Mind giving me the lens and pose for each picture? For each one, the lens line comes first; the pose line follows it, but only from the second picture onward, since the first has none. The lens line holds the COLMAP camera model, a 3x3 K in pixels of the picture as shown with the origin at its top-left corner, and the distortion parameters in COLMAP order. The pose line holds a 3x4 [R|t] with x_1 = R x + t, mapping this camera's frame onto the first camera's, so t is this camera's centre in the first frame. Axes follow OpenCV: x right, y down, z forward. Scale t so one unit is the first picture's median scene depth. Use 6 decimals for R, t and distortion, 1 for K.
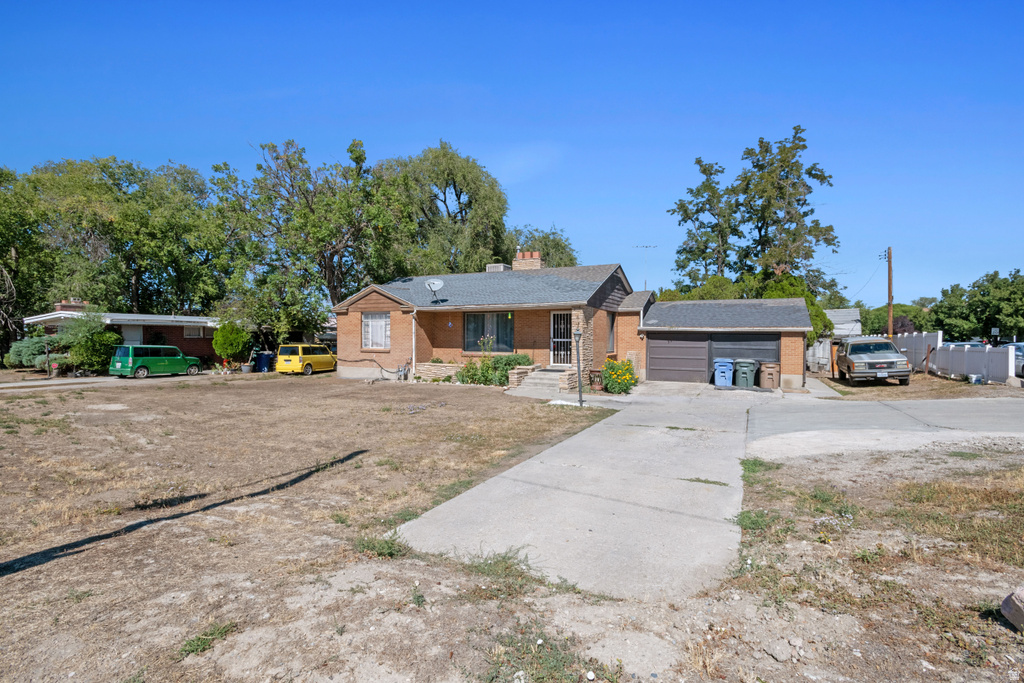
lens RADIAL K [[486.2, 0, 519.4], [0, 486.2, 346.4], [0, 0, 1]] dist [0.004042, 0.000377]
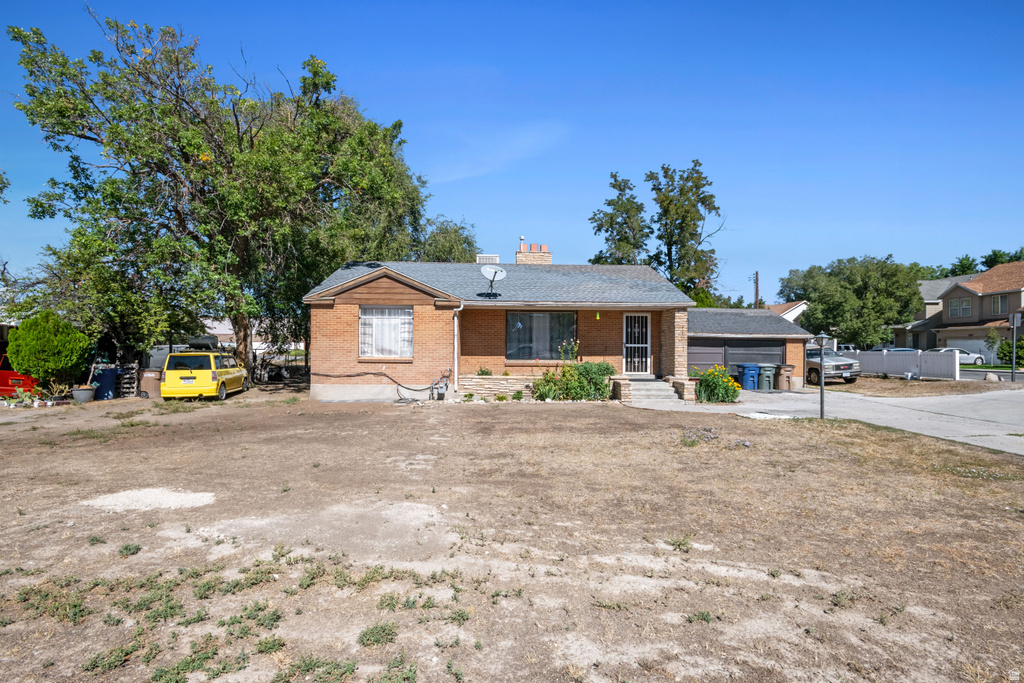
lens RADIAL K [[486.2, 0, 519.4], [0, 486.2, 346.4], [0, 0, 1]] dist [0.004042, 0.000377]
pose [[0.872463, 0.001855, 0.488676, -0.466700], [0.006550, 0.999859, -0.015489, 0.000848], [-0.488636, 0.016715, 0.872328, 0.285101]]
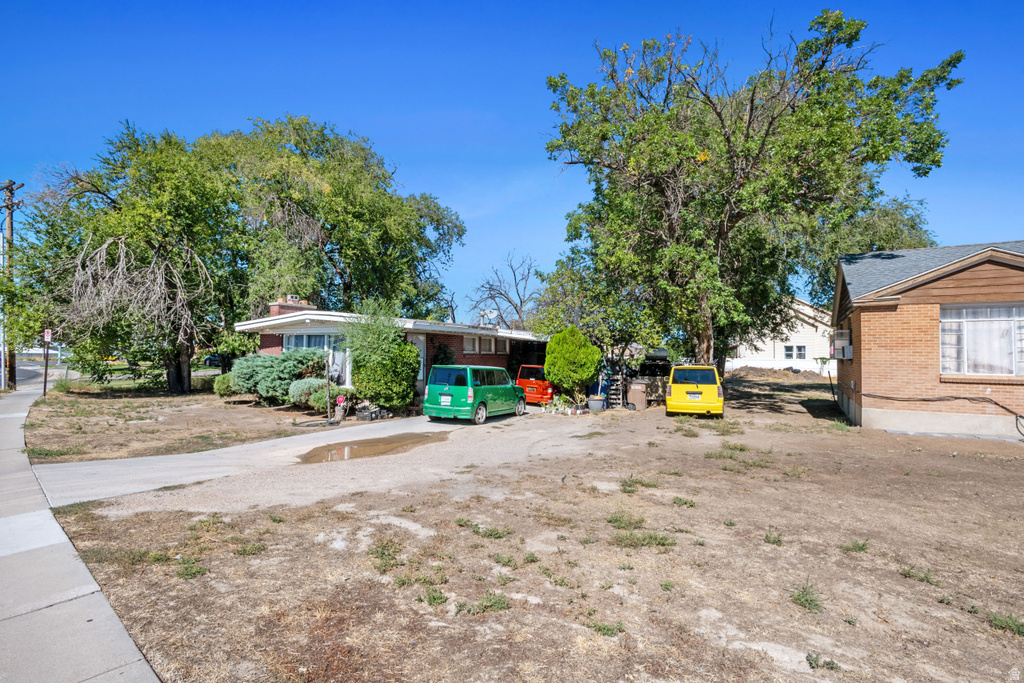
lens RADIAL K [[484.6, 0, 512.0], [0, 484.6, 341.5], [0, 0, 1]] dist [0.010828, 0.000481]
pose [[0.997311, 0.003707, -0.073198, -0.739462], [-0.007387, 0.998718, -0.050075, -0.002268], [0.072918, 0.050481, 0.996060, 0.458333]]
